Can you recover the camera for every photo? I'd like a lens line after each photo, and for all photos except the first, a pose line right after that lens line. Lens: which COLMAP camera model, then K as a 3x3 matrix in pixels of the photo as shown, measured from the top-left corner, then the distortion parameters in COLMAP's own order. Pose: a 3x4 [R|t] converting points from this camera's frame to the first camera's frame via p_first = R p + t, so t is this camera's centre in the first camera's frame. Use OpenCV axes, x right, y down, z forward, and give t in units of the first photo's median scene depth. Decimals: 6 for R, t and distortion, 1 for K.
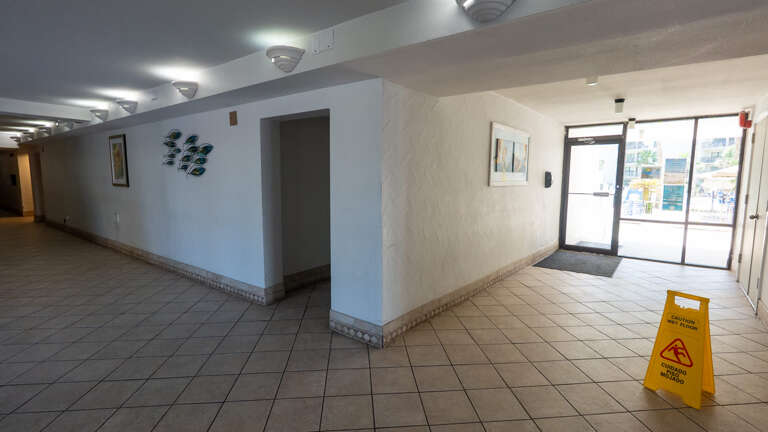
lens RADIAL K [[355.7, 0, 382.7], [0, 355.7, 213.9], [0, 0, 1]] dist [-0.005675, 0.000945]
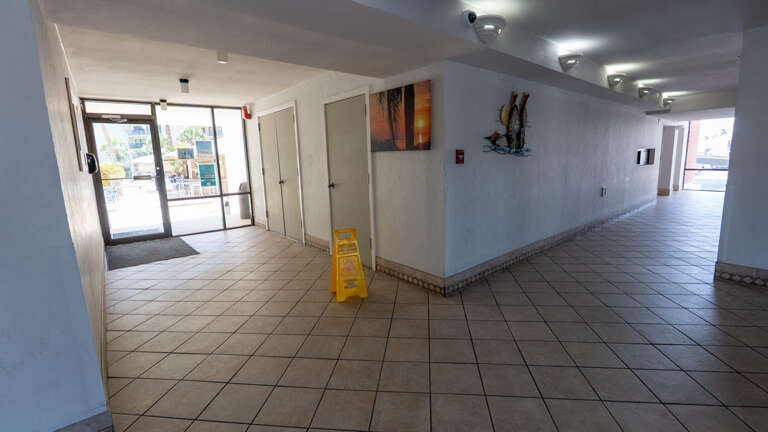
lens RADIAL K [[355.7, 0, 384.7], [0, 355.7, 218.2], [0, 0, 1]] dist [-0.005675, 0.000945]
pose [[0.190604, -0.178840, 0.965239, -0.211682], [0.131883, 0.979016, 0.155350, -0.011858], [-0.972768, 0.097688, 0.210190, 0.203417]]
